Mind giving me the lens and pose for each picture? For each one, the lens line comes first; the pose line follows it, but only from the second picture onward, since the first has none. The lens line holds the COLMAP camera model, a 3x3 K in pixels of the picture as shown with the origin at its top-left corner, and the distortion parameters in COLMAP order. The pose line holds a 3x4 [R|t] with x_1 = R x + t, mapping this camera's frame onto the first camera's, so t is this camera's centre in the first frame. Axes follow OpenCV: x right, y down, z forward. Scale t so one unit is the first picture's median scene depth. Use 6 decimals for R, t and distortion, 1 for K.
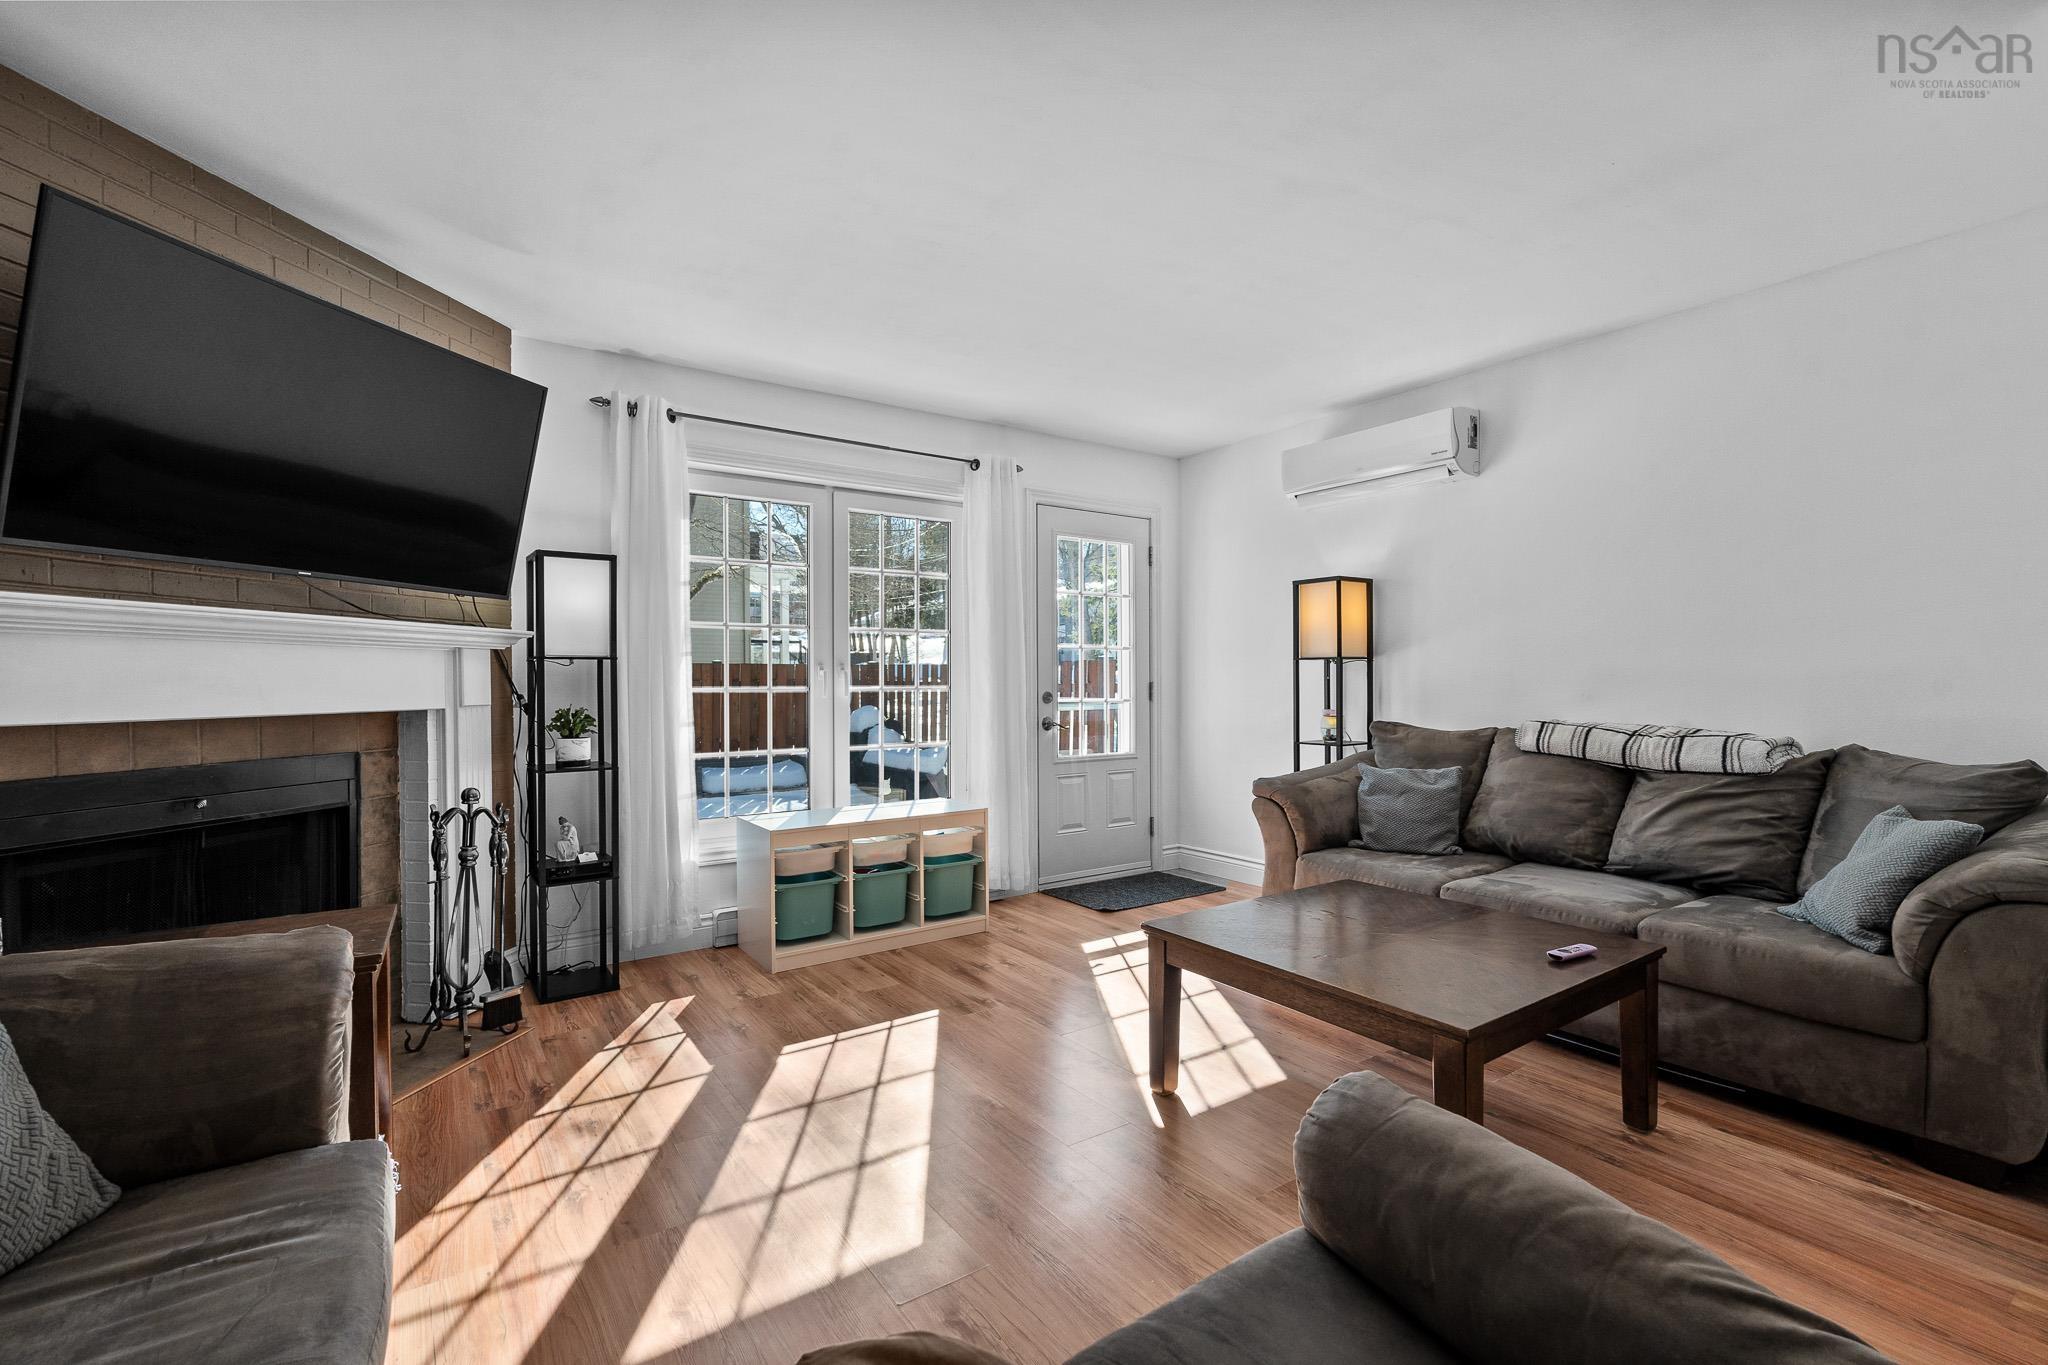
lens RADIAL K [[892.6, 0, 1024.0], [0, 892.6, 682.5], [0, 0, 1]] dist [-0.003888, -0.000359]
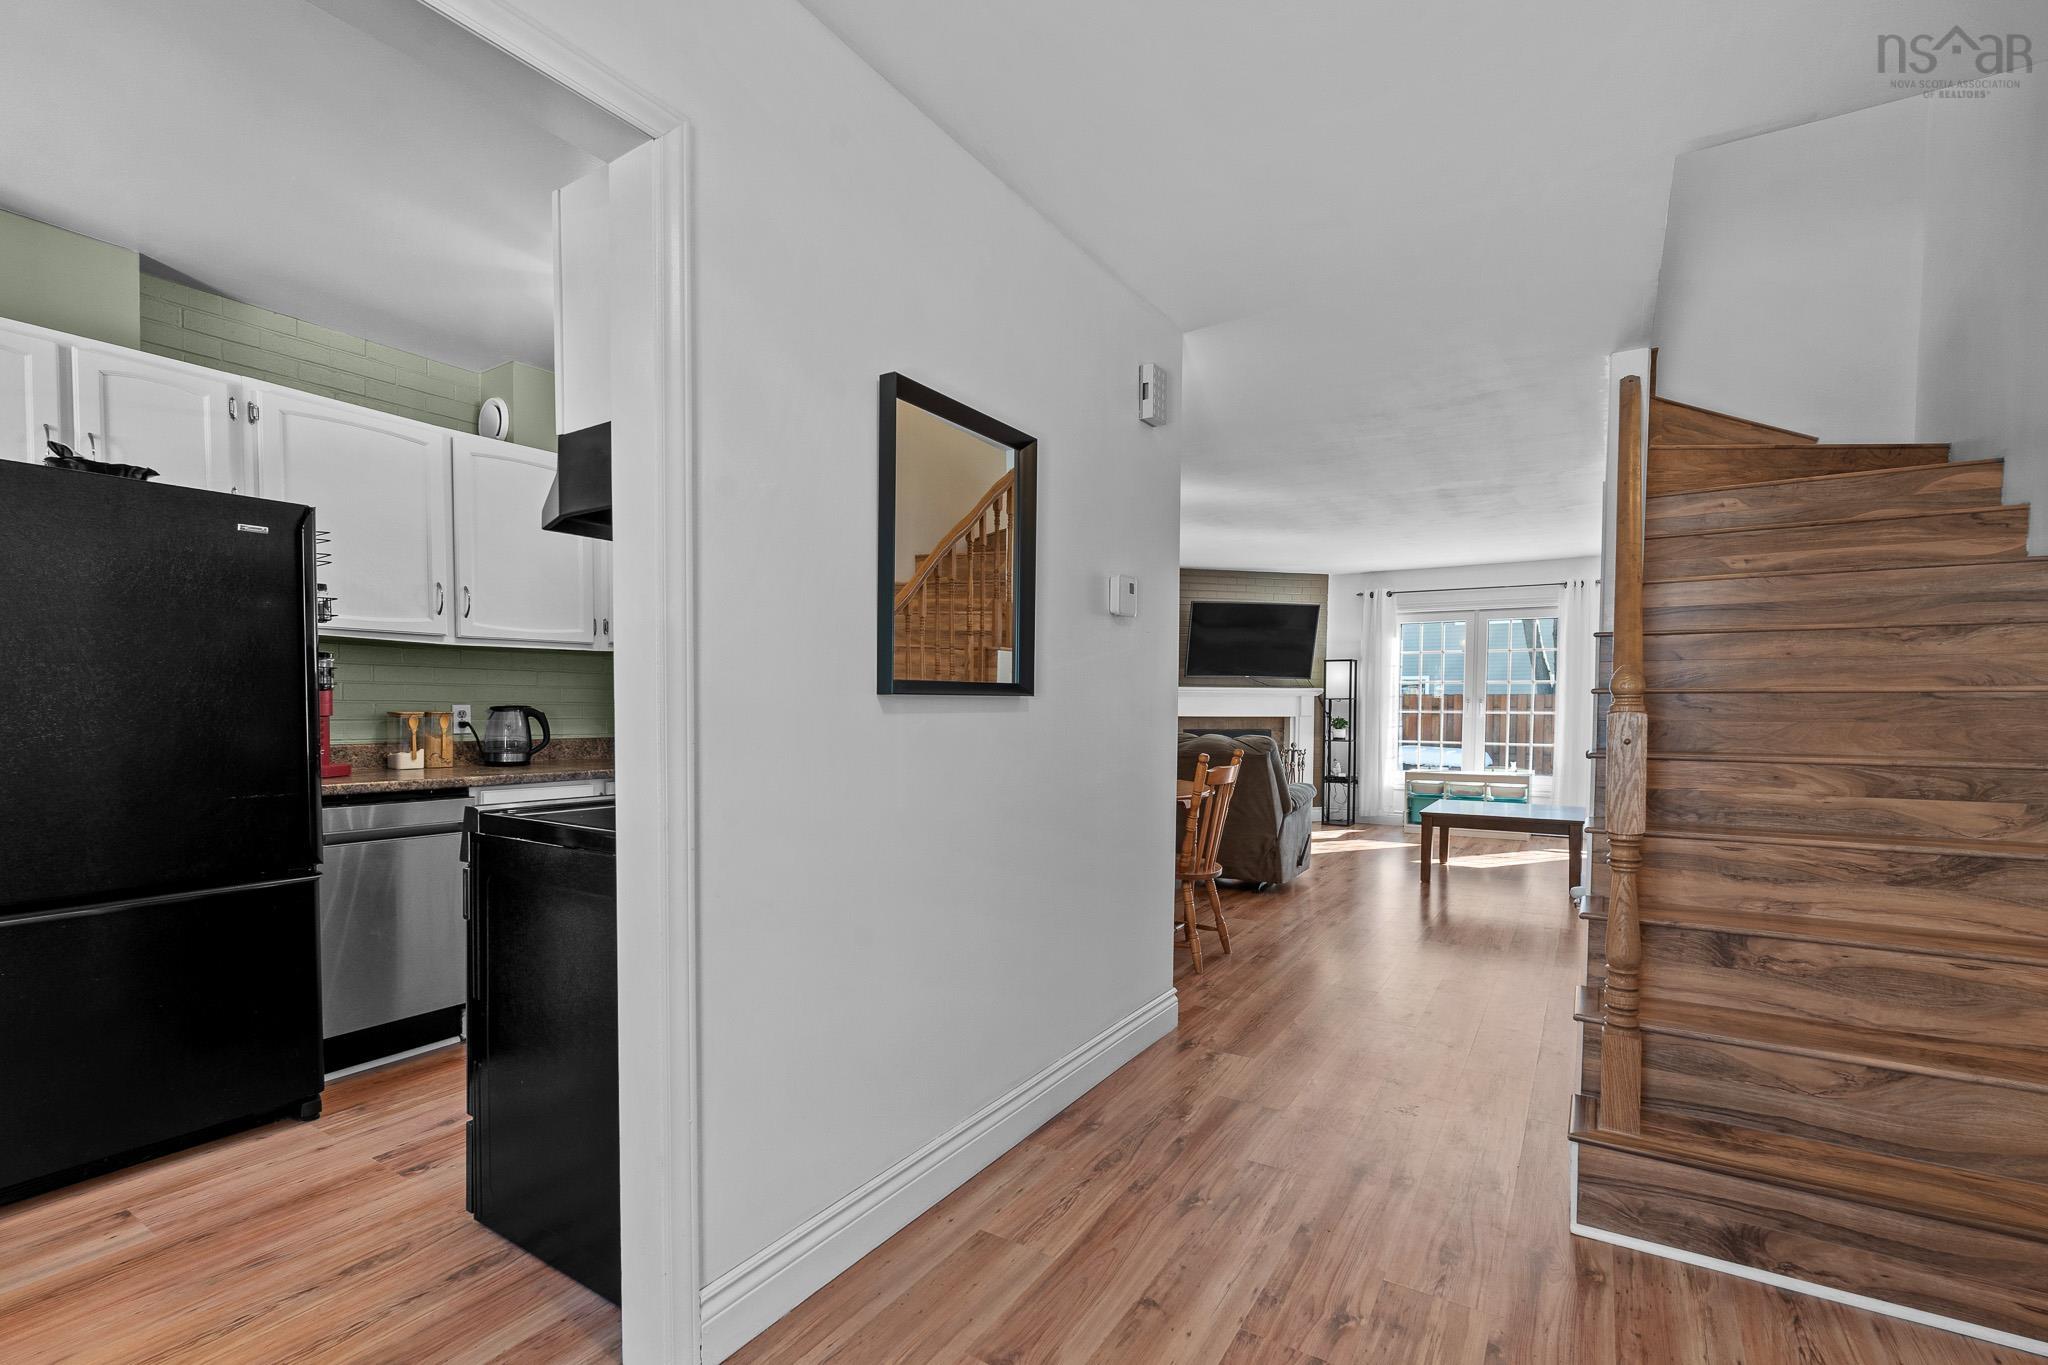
lens RADIAL K [[911.2, 0, 1024.0], [0, 911.2, 746.2], [0, 0, 1]] dist [-0.003342, -0.000301]
pose [[0.389961, 0.047532, -0.919604, 1.588513], [-0.007996, 0.998804, 0.048235, -0.009140], [0.920797, -0.011456, 0.389875, -0.895248]]
